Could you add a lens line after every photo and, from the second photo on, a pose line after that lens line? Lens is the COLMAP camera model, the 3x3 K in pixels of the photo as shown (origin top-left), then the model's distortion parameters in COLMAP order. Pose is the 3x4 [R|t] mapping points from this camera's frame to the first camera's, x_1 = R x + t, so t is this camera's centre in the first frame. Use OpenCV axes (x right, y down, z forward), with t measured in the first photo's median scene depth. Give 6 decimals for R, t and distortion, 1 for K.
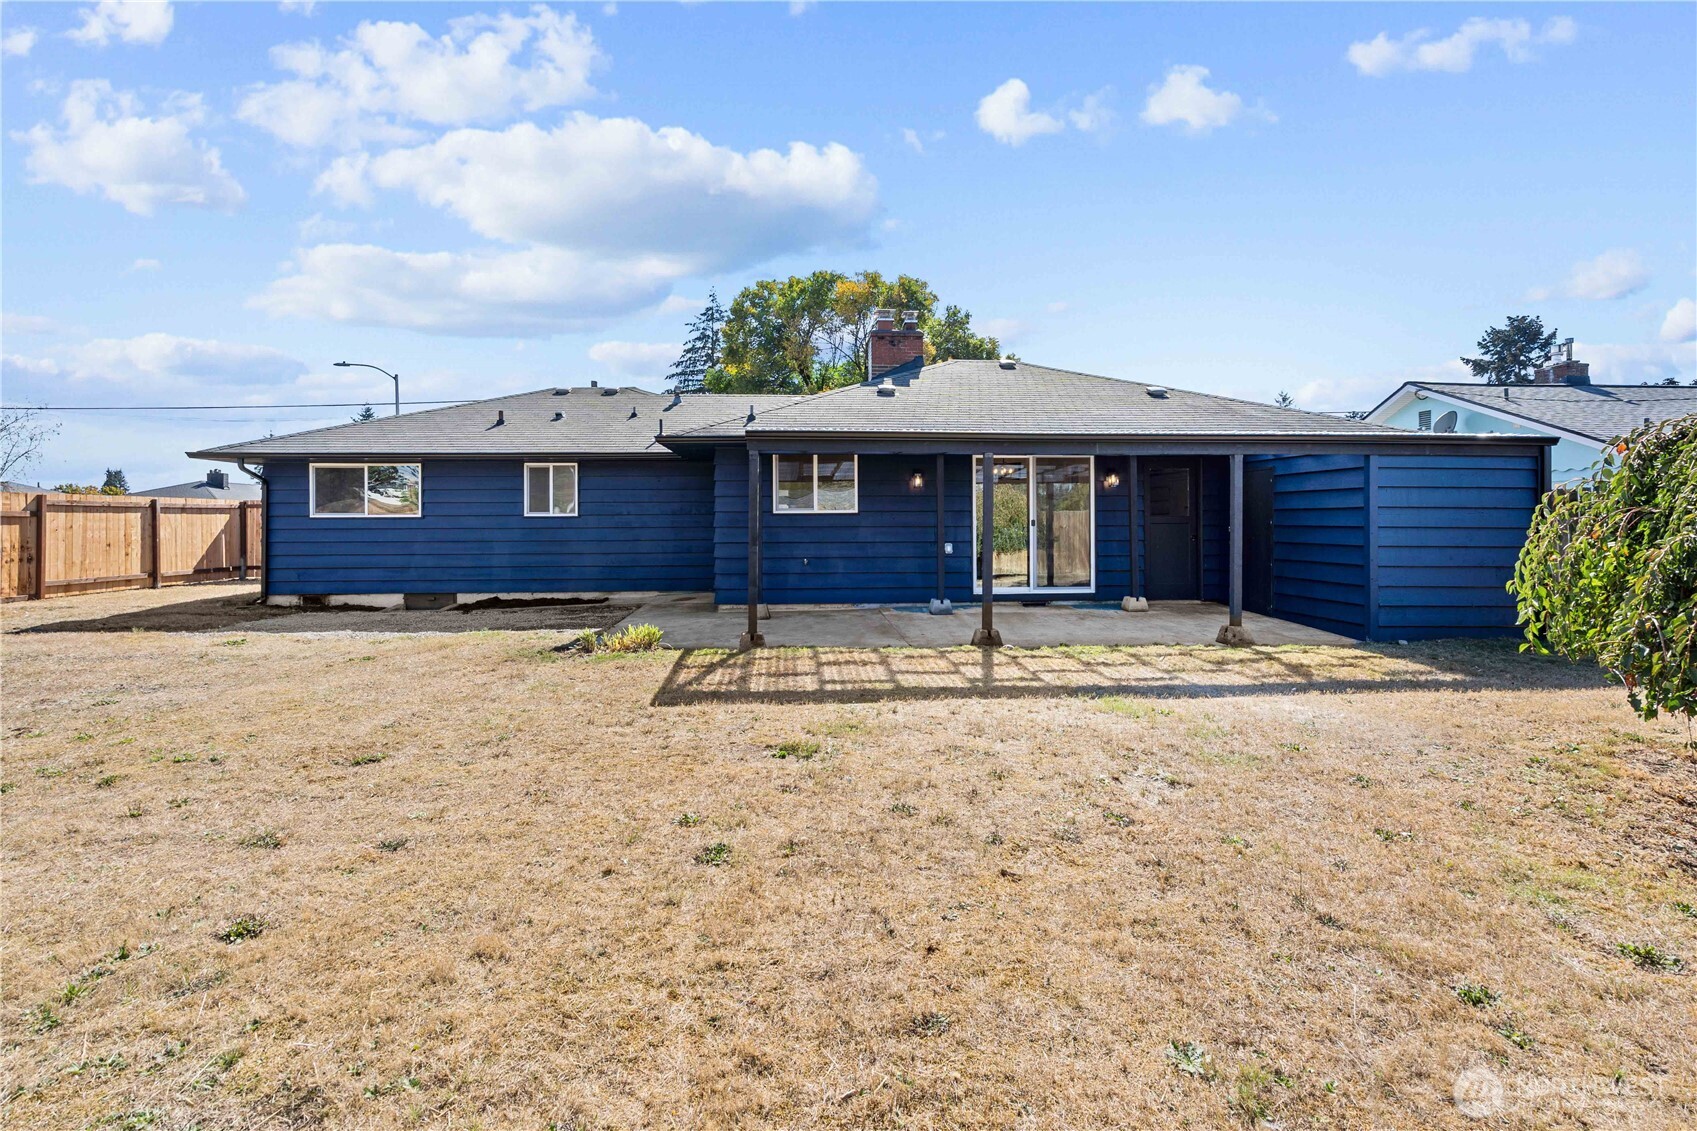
lens RADIAL K [[797.2, 0, 845.3], [0, 797.2, 515.1], [0, 0, 1]] dist [-0.003976, -0.000054]
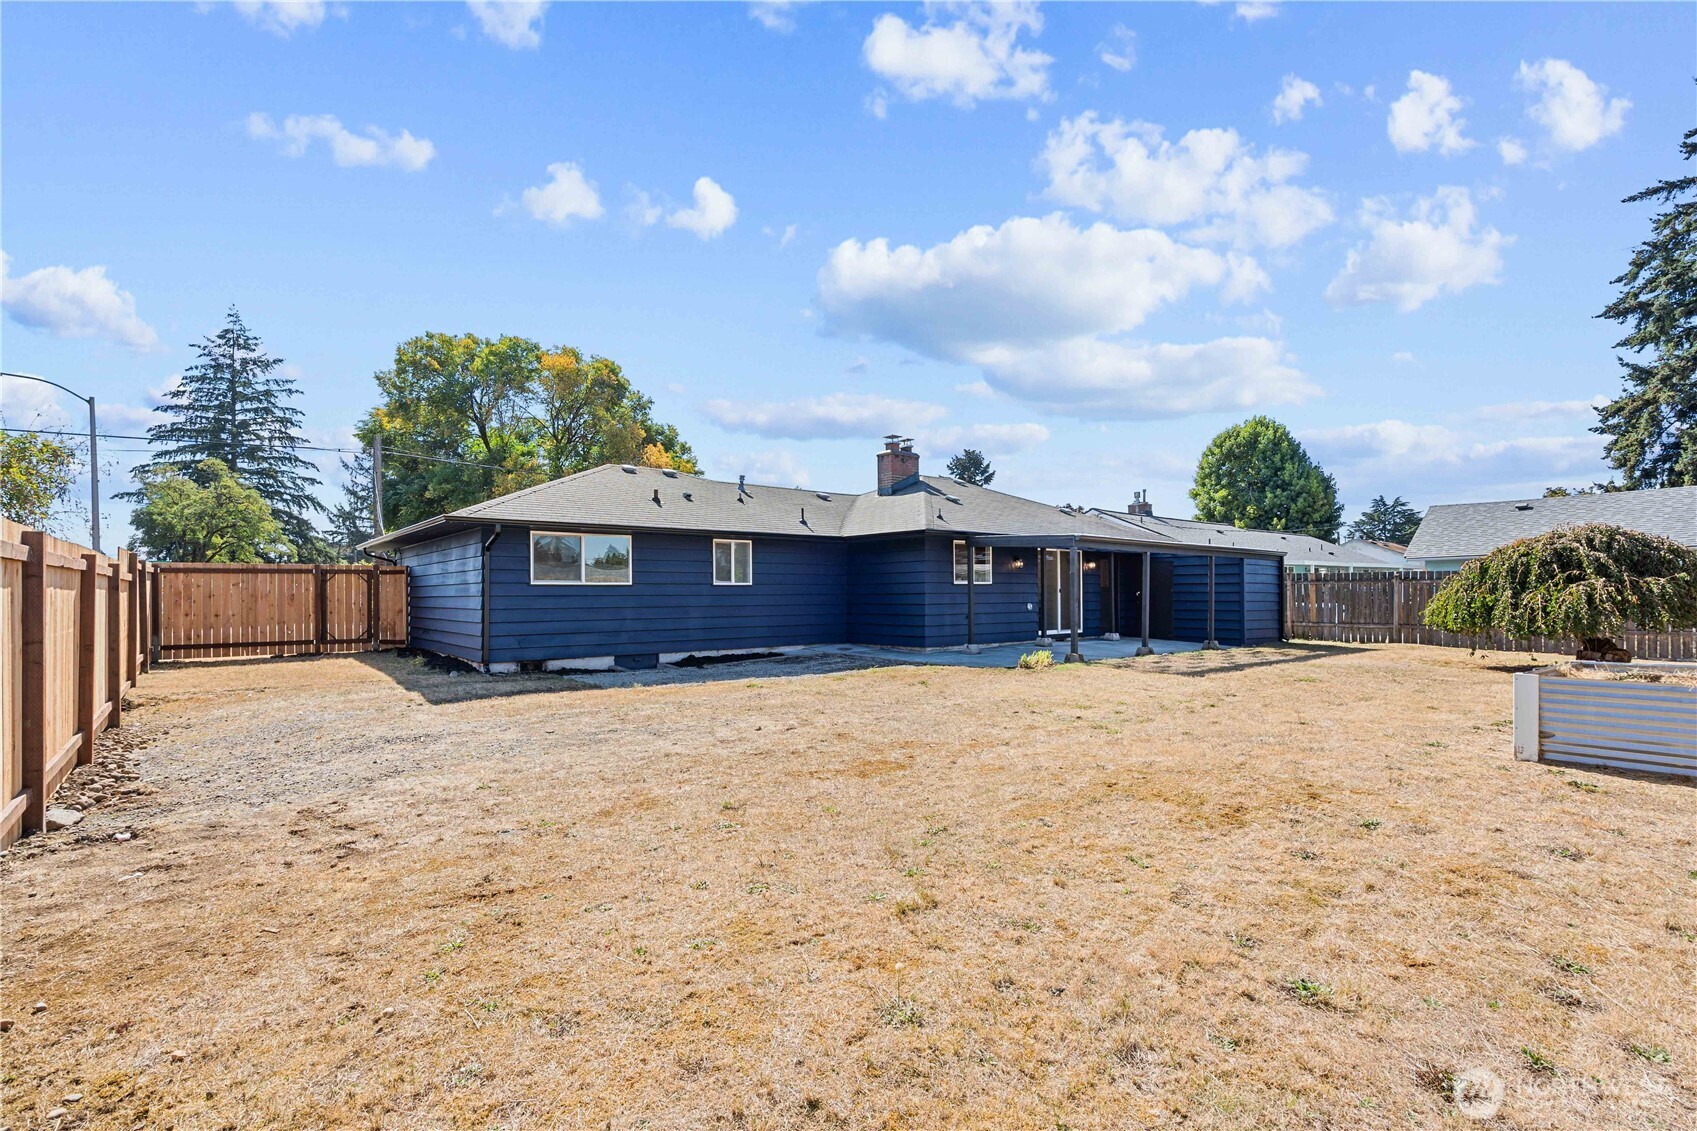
lens RADIAL K [[787.0, 0, 840.6], [0, 787.0, 597.4], [0, 0, 1]] dist [-0.003022, 0.000208]
pose [[0.811763, -0.002519, 0.583981, -0.928413], [-0.002919, 0.999961, 0.008371, 0.009776], [-0.583979, -0.008500, 0.811724, -0.041428]]
